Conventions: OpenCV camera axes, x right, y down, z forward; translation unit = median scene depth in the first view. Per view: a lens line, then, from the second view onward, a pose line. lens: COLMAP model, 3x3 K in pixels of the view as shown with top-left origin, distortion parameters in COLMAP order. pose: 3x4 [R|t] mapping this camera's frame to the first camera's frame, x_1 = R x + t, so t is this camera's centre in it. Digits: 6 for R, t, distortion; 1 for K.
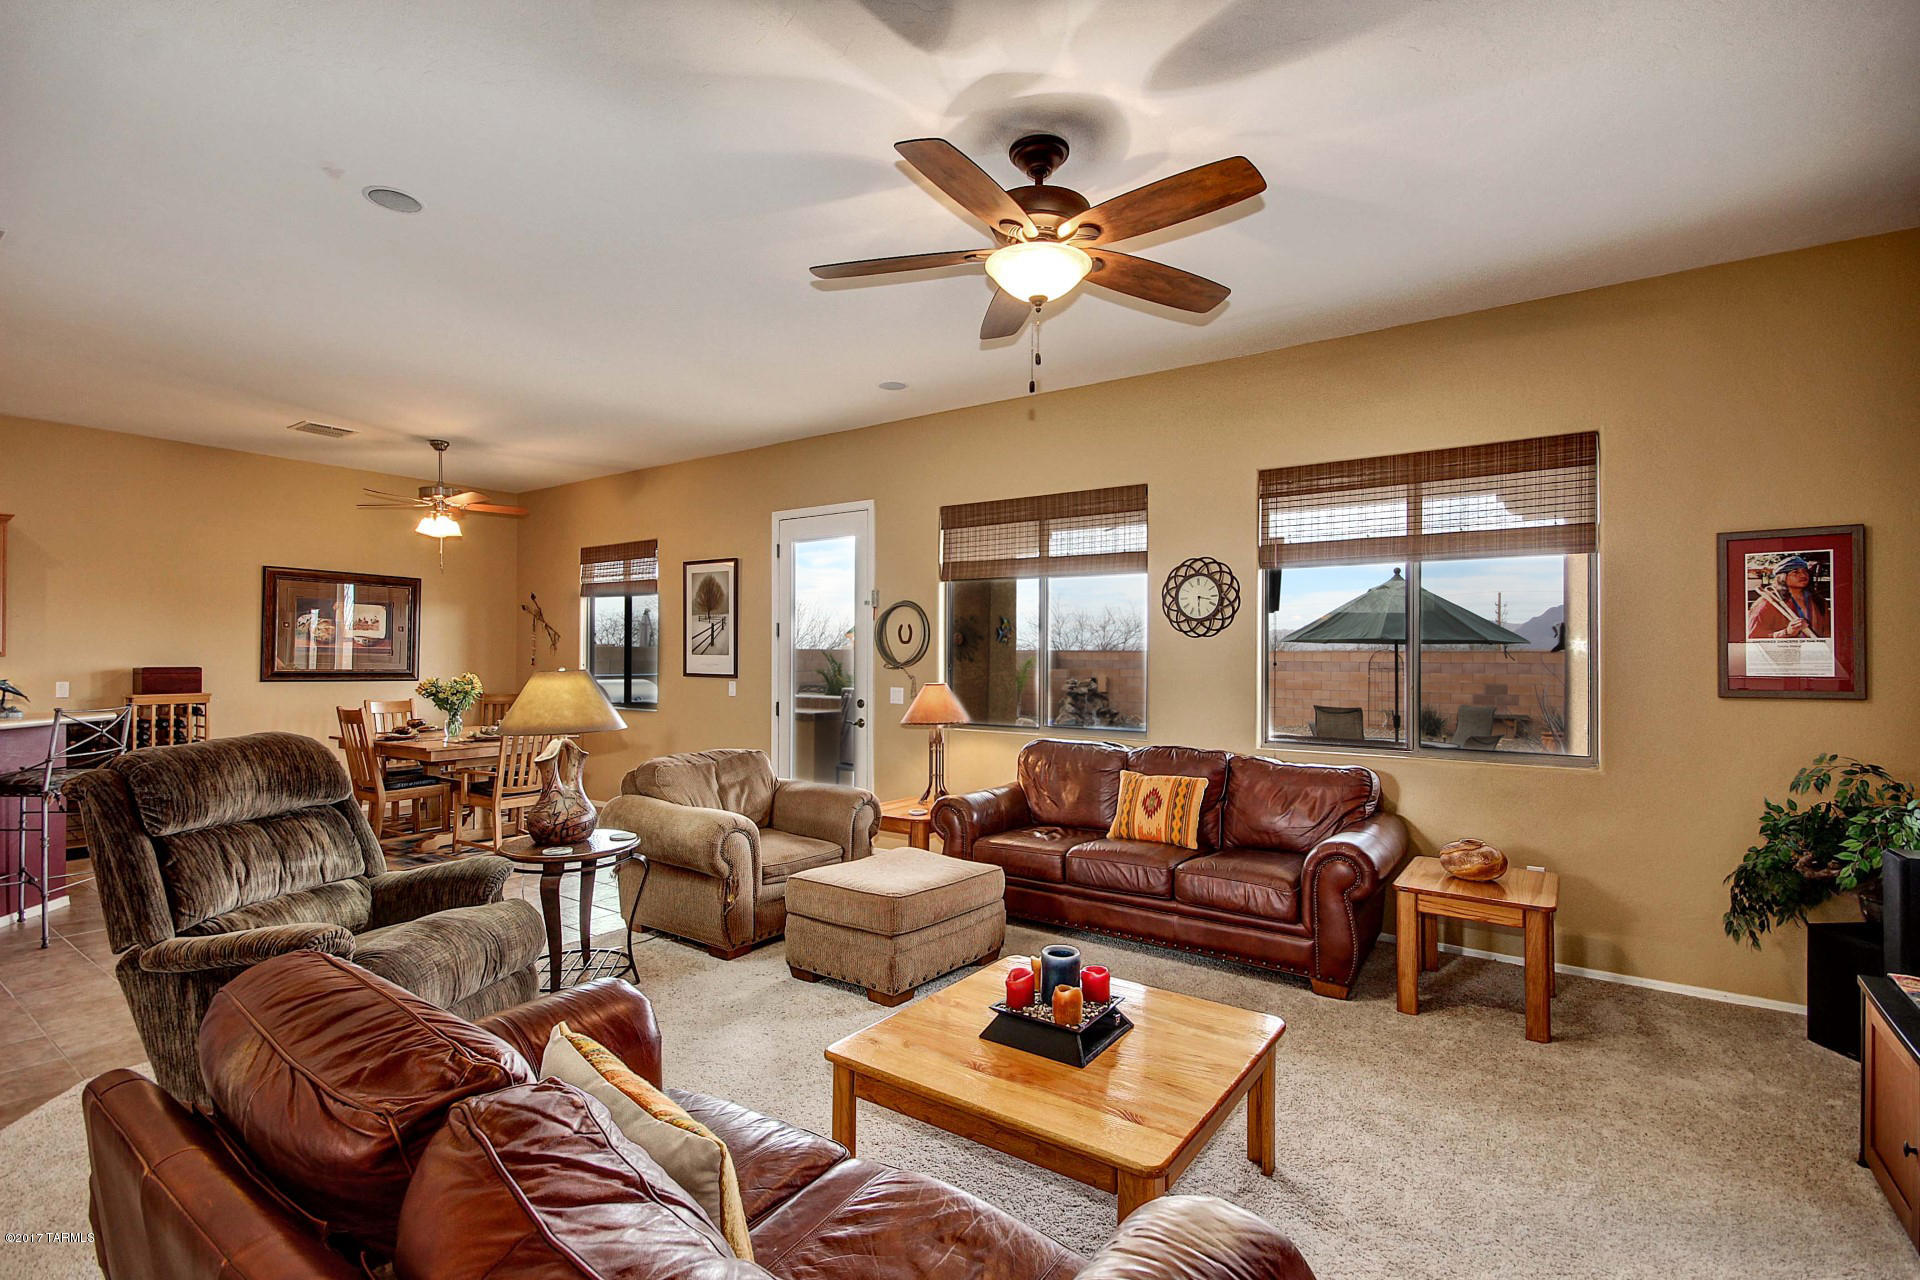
lens RADIAL K [[892.7, 0, 968.6], [0, 892.7, 650.8], [0, 0, 1]] dist [-0.003009, -0.000727]
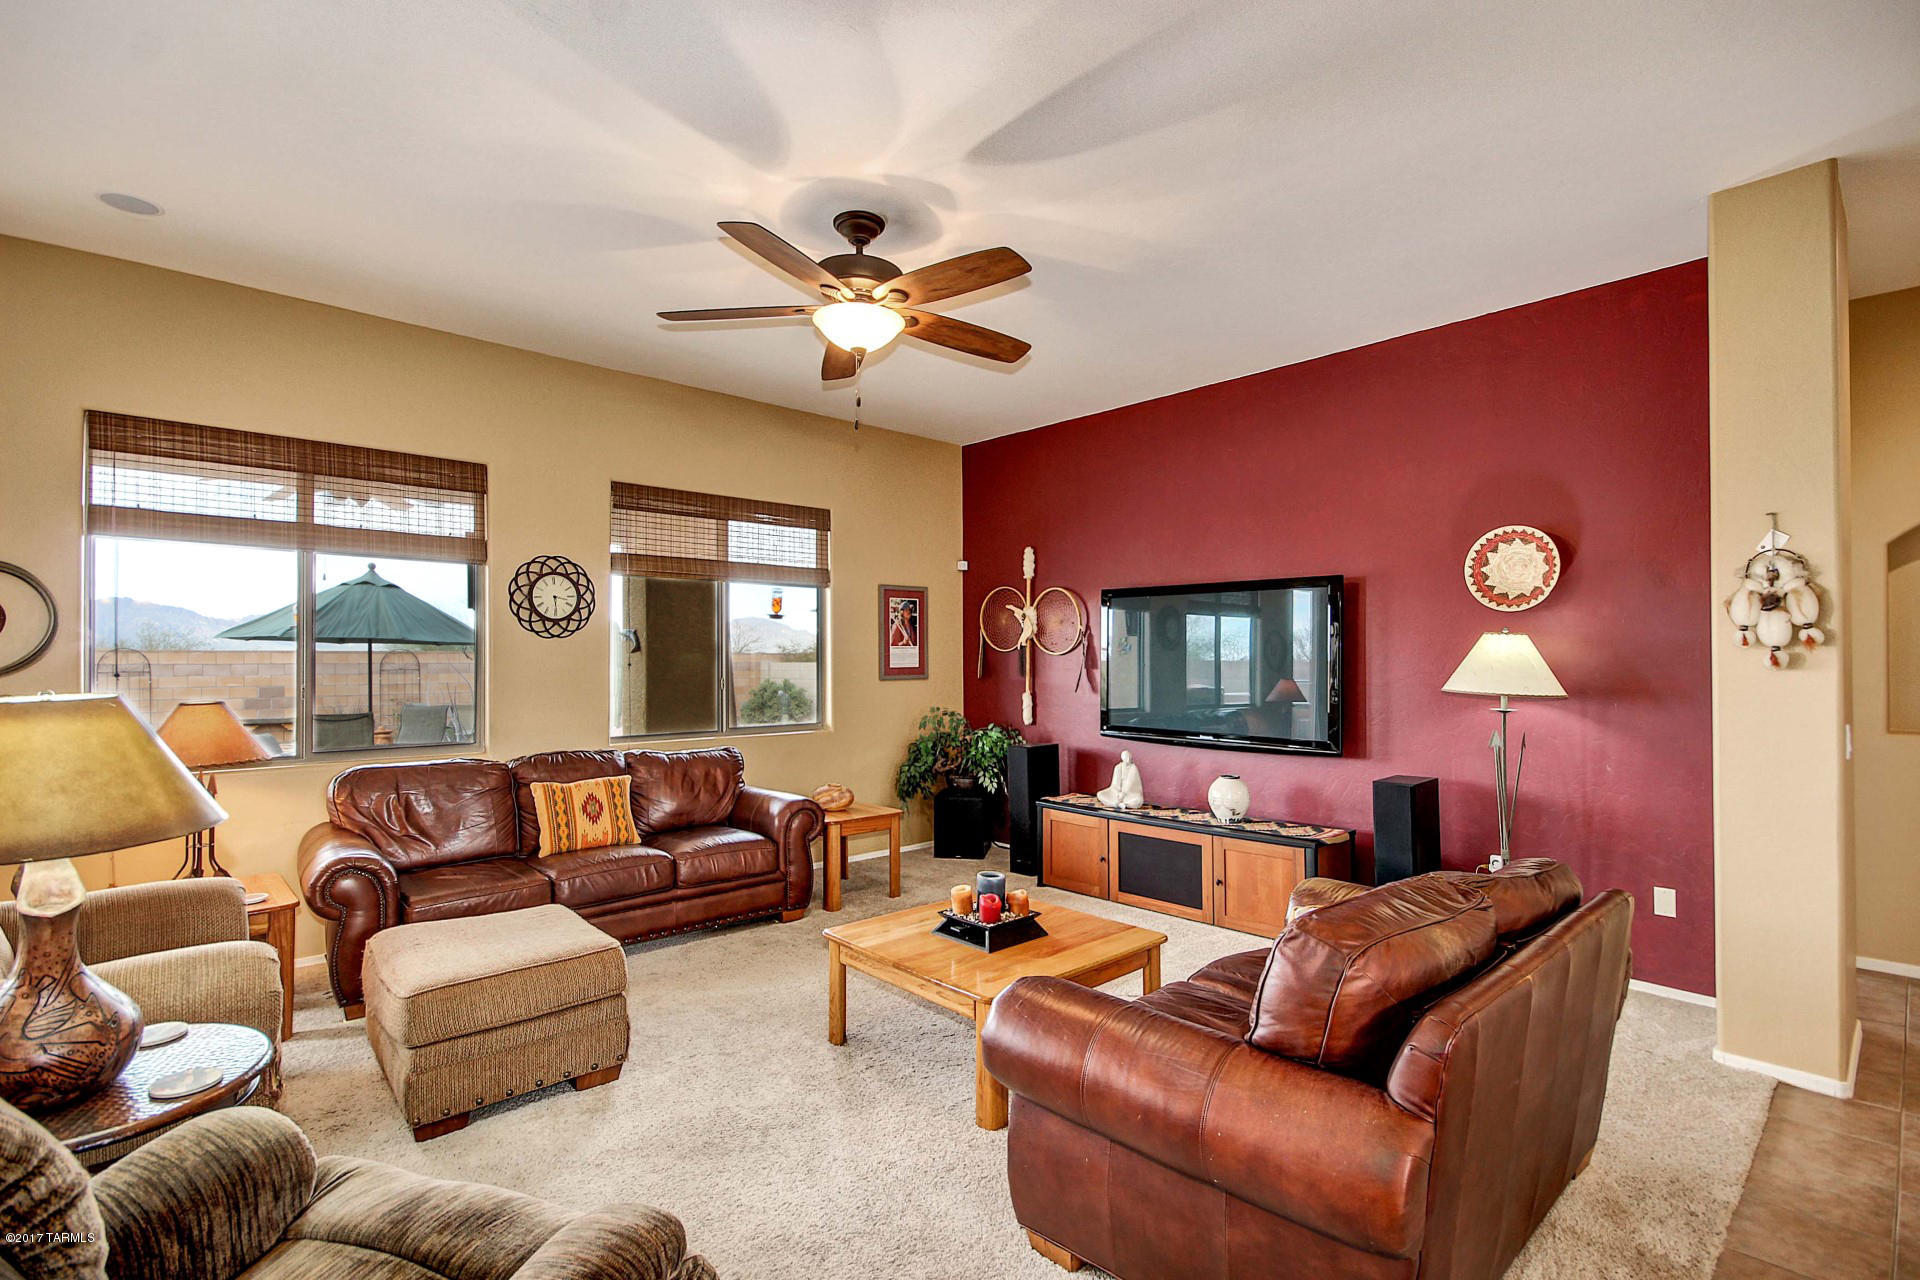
lens RADIAL K [[892.7, 0, 962.2], [0, 892.7, 651.7], [0, 0, 1]] dist [-0.003009, -0.000727]
pose [[0.202461, 0.001982, 0.979288, -0.453744], [-0.003870, 0.999992, -0.001224, -0.000583], [-0.979283, -0.003542, 0.202467, 0.278229]]
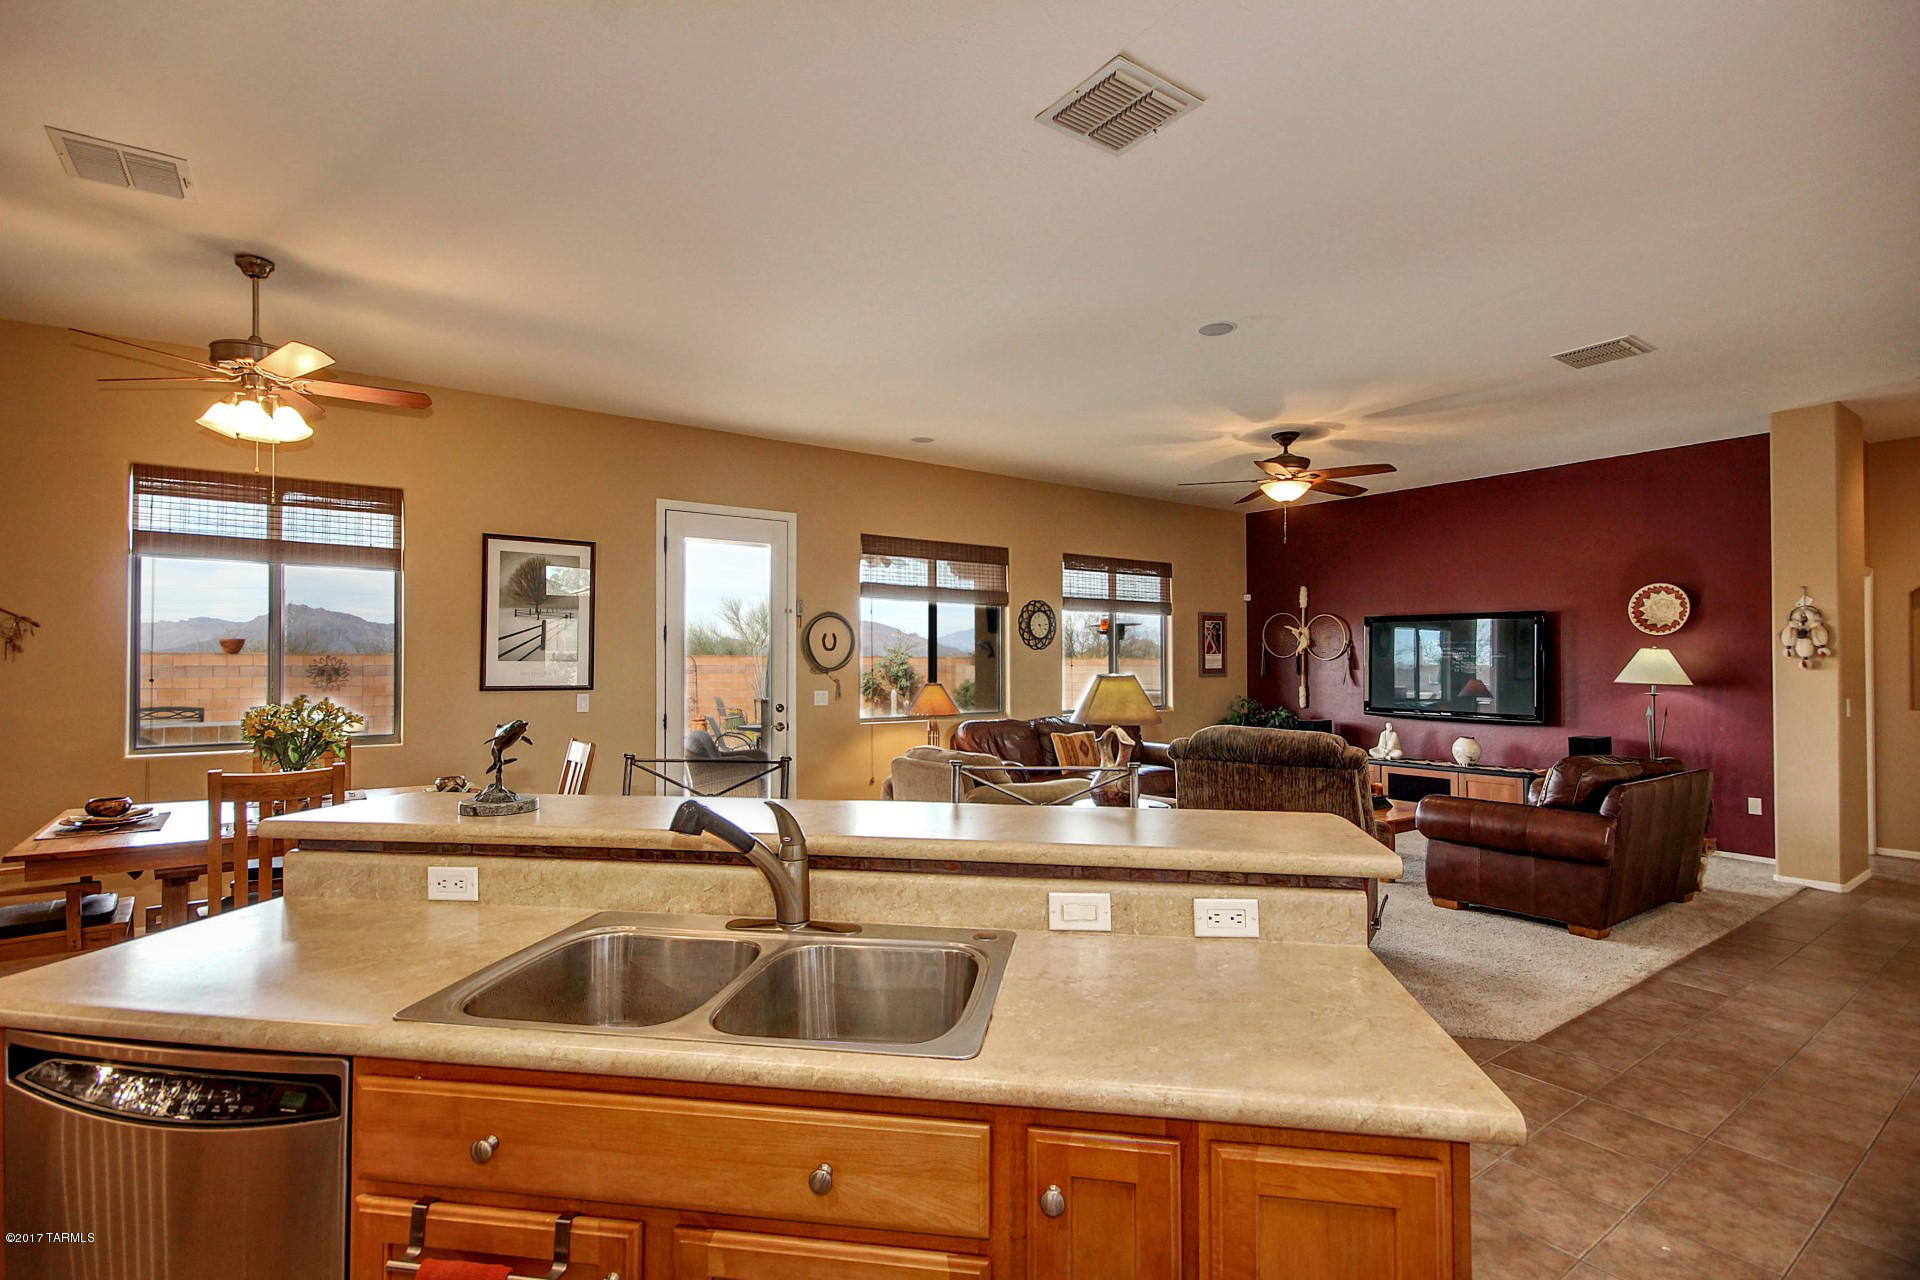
lens RADIAL K [[892.7, 0, 962.4], [0, 892.7, 655.6], [0, 0, 1]] dist [-0.003009, -0.000727]
pose [[0.326354, 0.001808, 0.945246, -0.999868], [-0.005368, 0.999986, -0.000060, -0.002489], [-0.945232, -0.005055, 0.326359, 0.452736]]
